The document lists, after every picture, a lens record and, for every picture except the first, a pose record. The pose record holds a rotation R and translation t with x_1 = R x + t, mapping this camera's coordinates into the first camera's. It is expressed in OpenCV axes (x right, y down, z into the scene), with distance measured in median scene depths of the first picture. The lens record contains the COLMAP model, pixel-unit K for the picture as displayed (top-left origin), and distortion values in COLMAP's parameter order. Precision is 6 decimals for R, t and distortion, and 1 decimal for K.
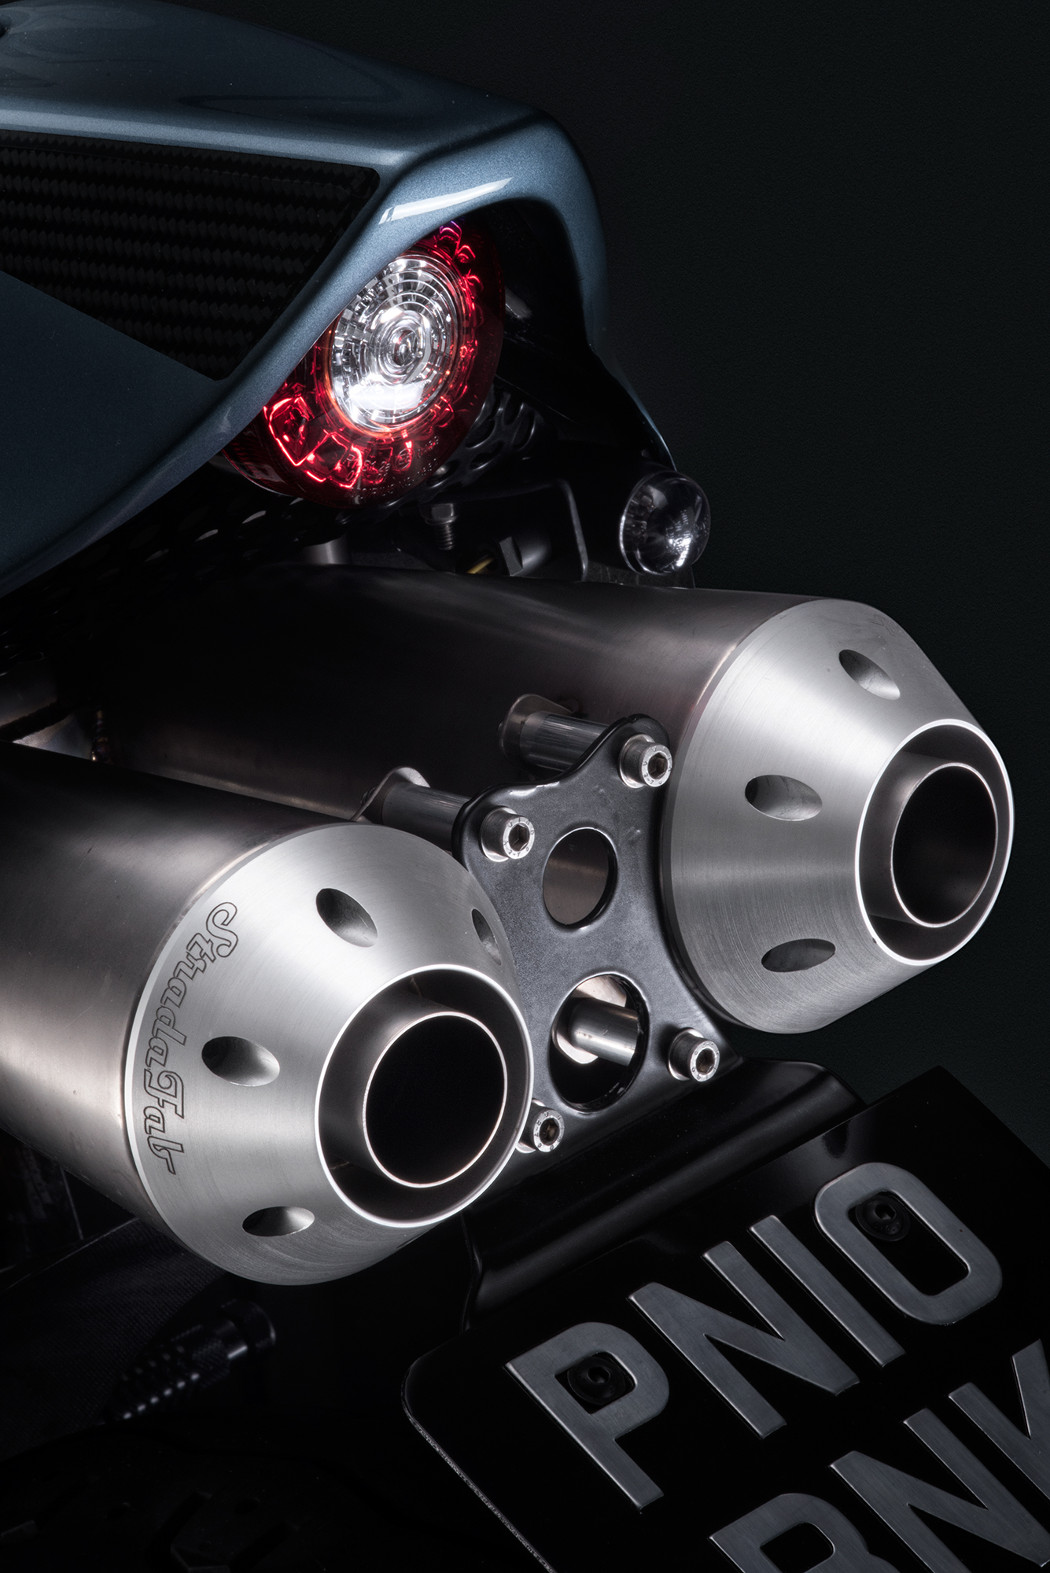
lens RADIAL K [[4574.9, 0, 511.0], [0, 4574.9, 775.3], [0, 0, 1]] dist [0.198754, 0.000000]
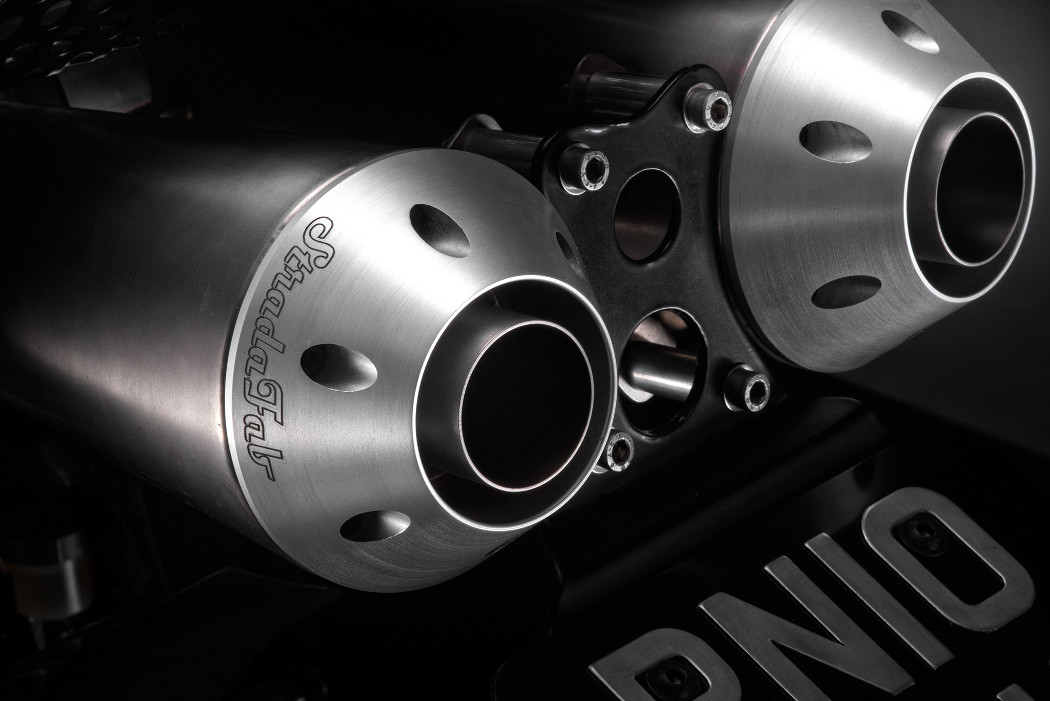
lens RADIAL K [[3053.8, 0, 535.7], [0, 3053.8, 357.2], [0, 0, 1]] dist [0.198754, 0.000000]
pose [[0.999582, -0.005920, 0.028313, -0.031413], [0.005847, 0.999979, 0.002666, 0.053440], [-0.028328, -0.002499, 0.999596, 0.288683]]
